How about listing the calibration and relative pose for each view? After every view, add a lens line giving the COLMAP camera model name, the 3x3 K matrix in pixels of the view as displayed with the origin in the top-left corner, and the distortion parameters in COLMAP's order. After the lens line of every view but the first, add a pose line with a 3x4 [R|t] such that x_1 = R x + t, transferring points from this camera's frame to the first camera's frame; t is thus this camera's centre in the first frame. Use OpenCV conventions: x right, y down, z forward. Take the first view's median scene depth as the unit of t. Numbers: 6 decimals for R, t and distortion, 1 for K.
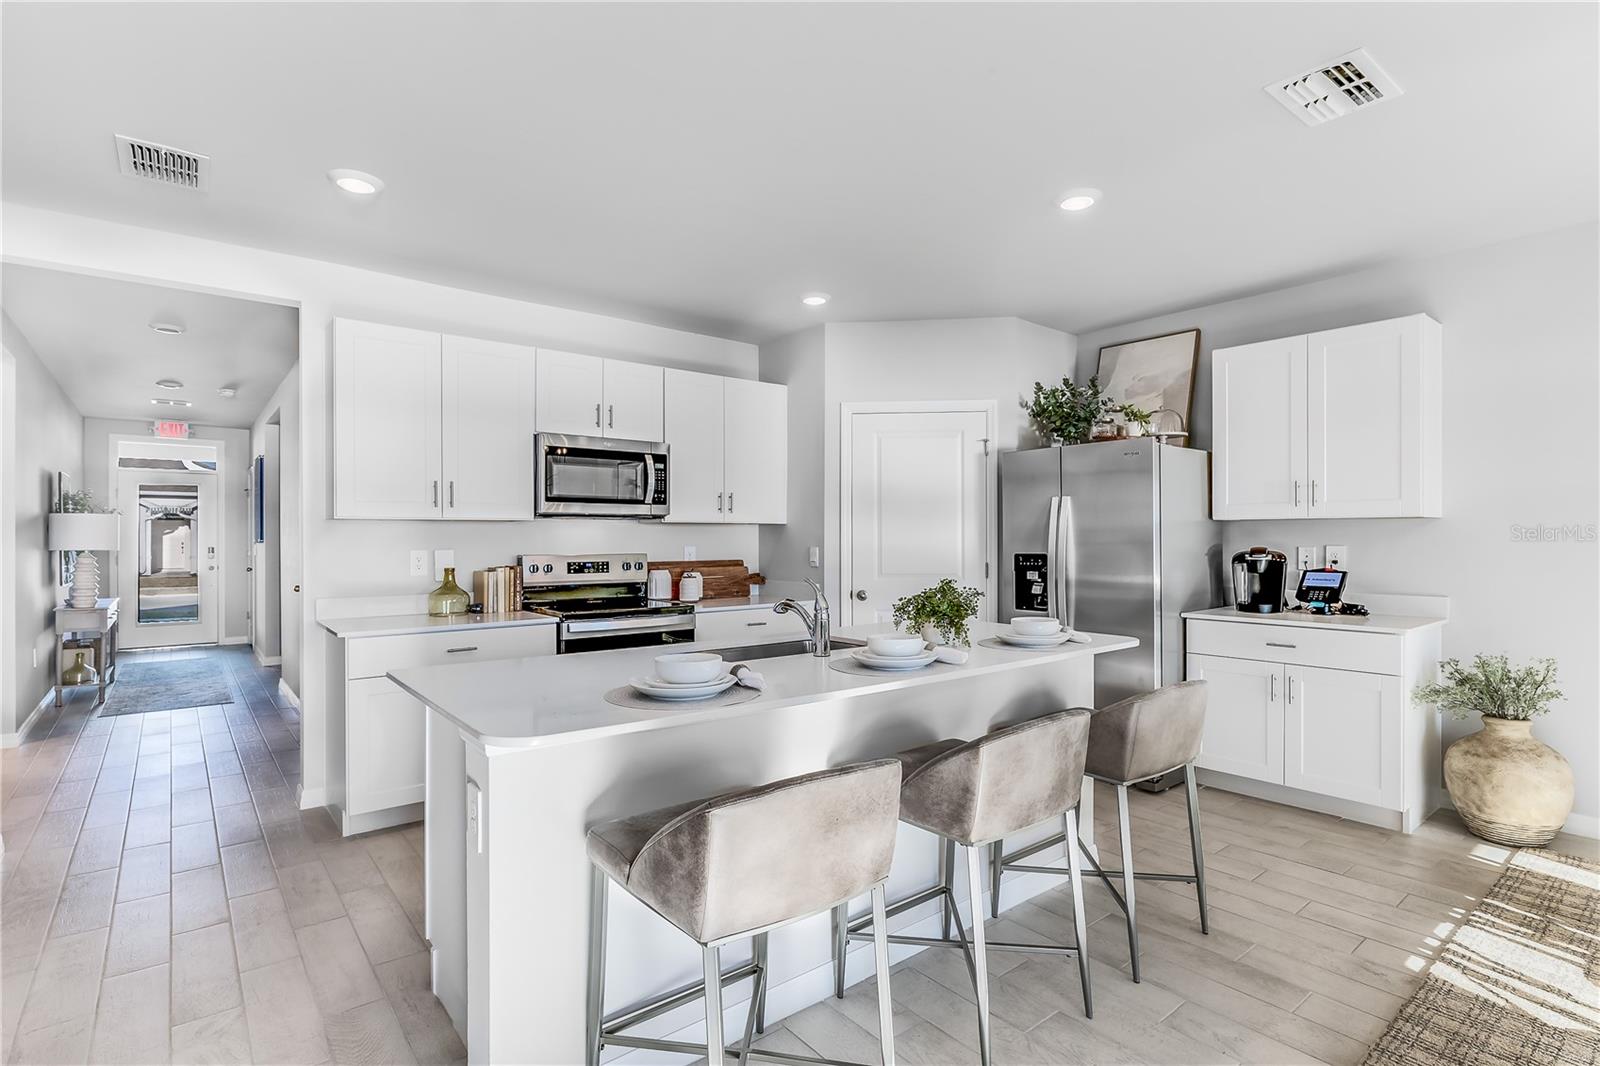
lens RADIAL K [[752.3, 0, 800.2], [0, 752.3, 540.1], [0, 0, 1]] dist [0.002063, 0.001617]
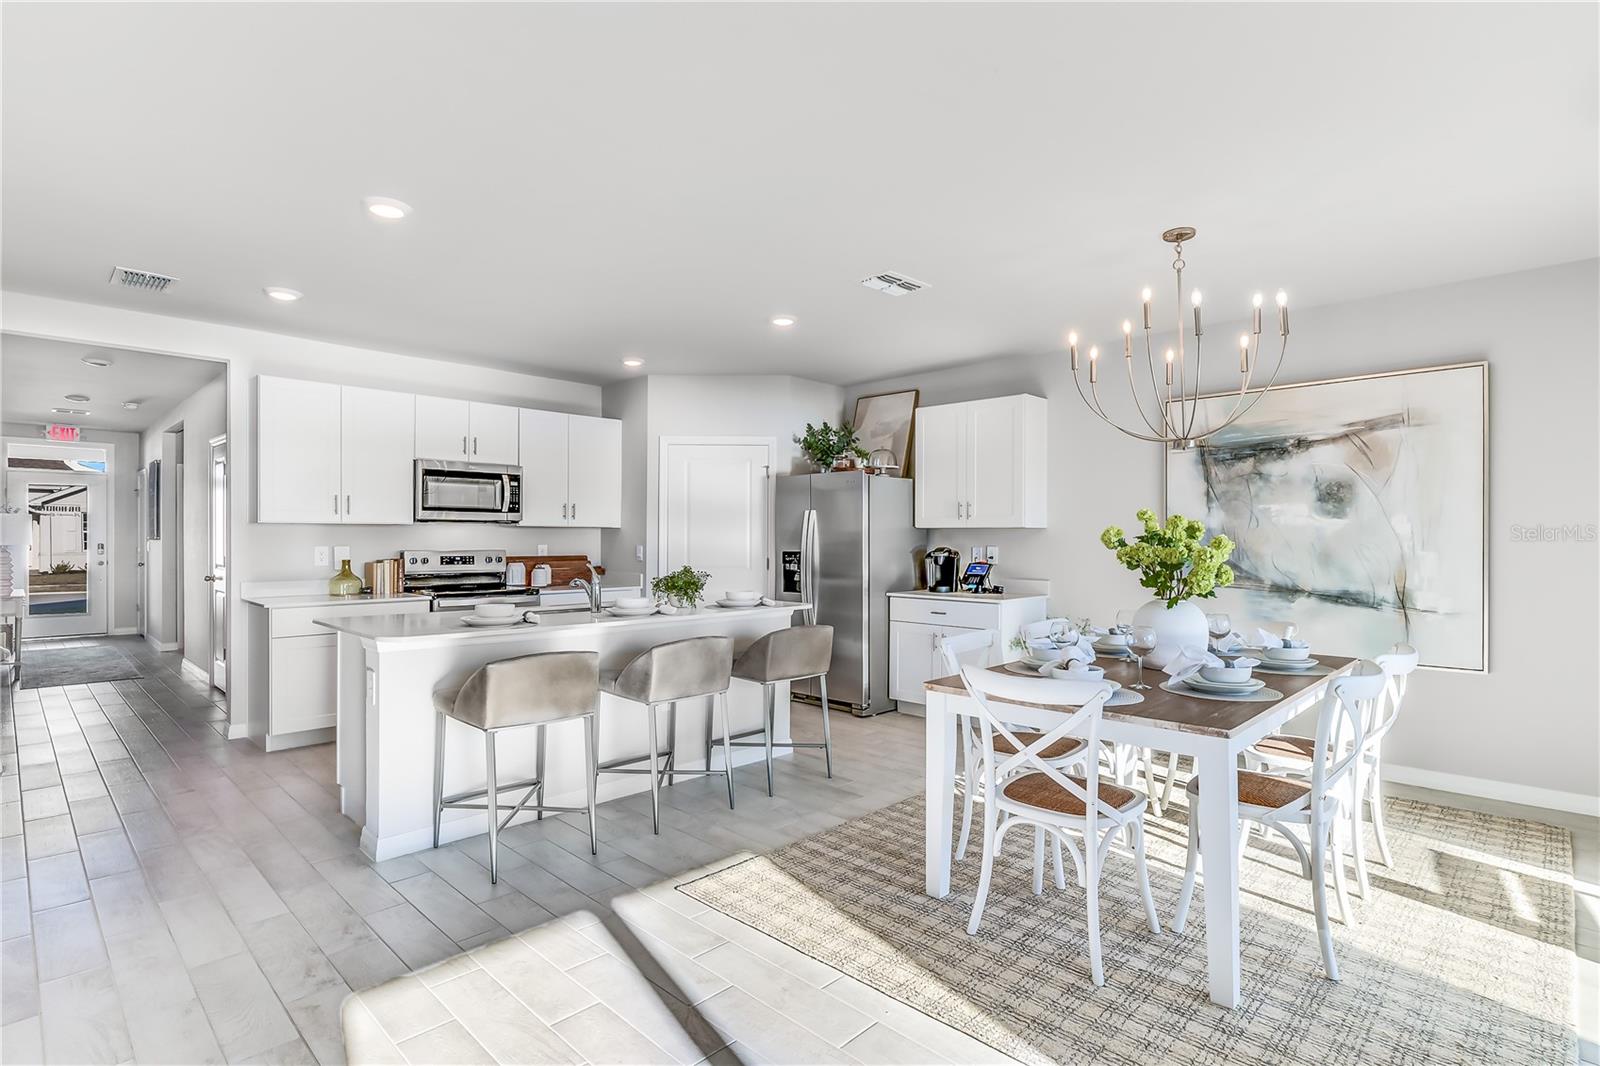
lens RADIAL K [[752.3, 0, 786.7], [0, 752.3, 543.8], [0, 0, 1]] dist [0.002063, 0.001617]
pose [[0.994111, 0.005400, 0.108227, 0.151668], [-0.005899, 0.999973, 0.004292, -0.001518], [-0.108201, -0.004905, 0.994117, -0.376877]]
